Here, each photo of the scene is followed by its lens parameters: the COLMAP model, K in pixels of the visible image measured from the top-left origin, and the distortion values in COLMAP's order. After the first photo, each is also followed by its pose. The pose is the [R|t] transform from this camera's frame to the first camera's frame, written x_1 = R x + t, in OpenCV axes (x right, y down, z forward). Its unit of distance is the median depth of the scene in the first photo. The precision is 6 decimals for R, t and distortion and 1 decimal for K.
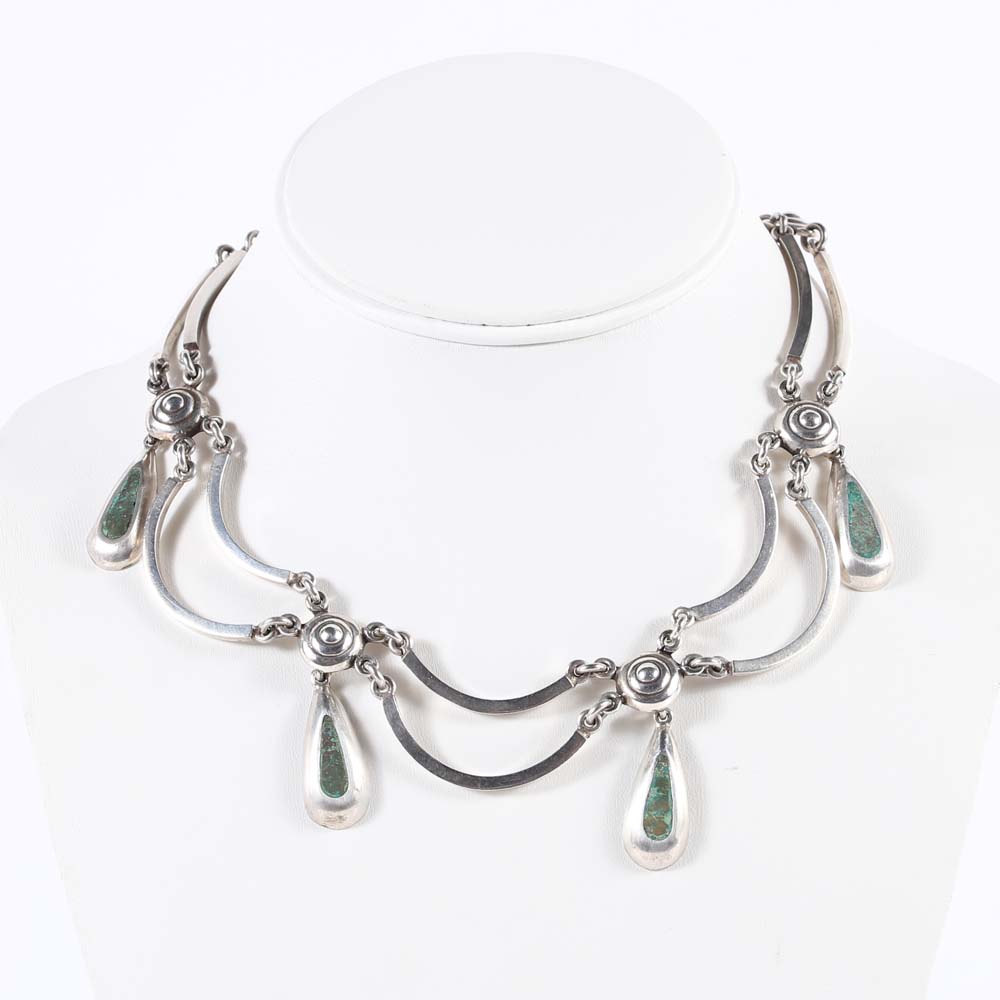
lens RADIAL K [[4607.5, 0, 500.1], [0, 4607.5, 500.5], [0, 0, 1]] dist [0.274569, 0.000000]
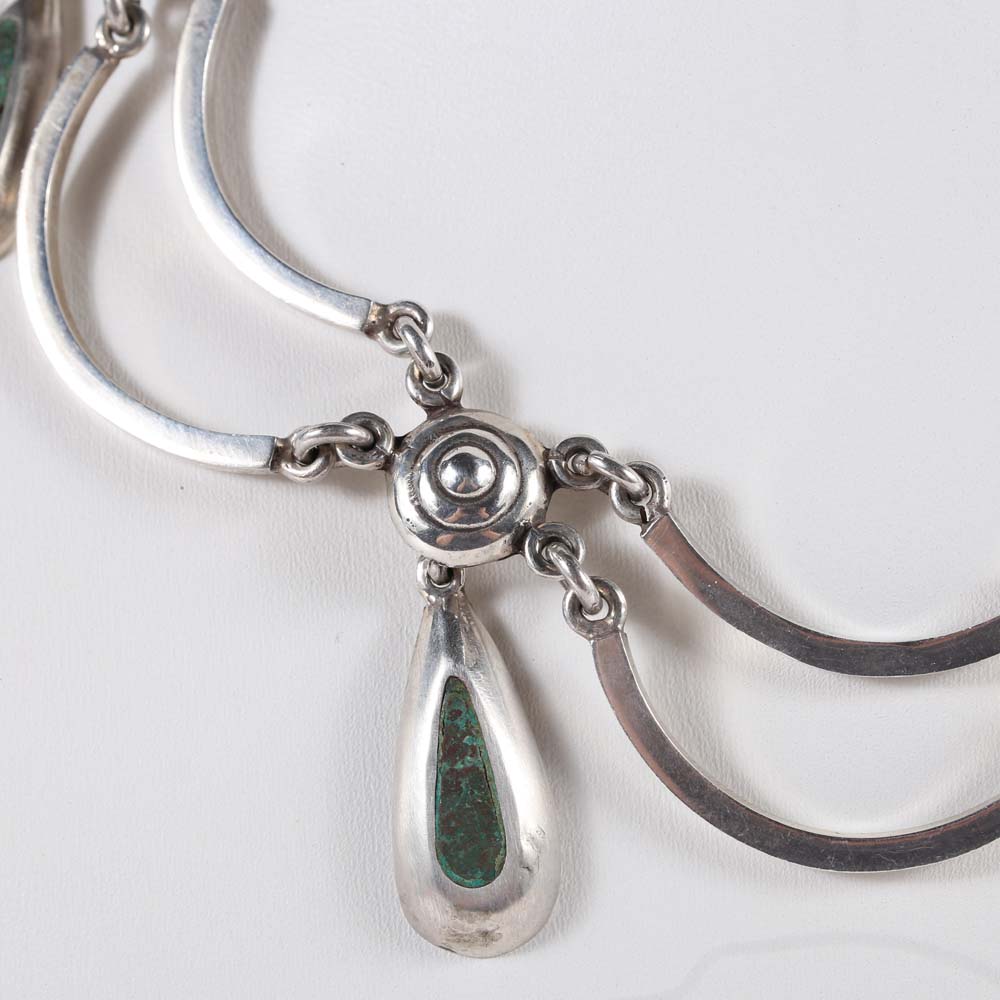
lens RADIAL K [[4607.5, 0, 499.7], [0, 4607.5, 499.2], [0, 0, 1]] dist [0.274569, 0.000000]
pose [[0.998456, 0.015515, -0.053344, -0.012311], [-0.006017, 0.984765, 0.173784, -0.038264], [0.055228, -0.173195, 0.983338, 0.603525]]
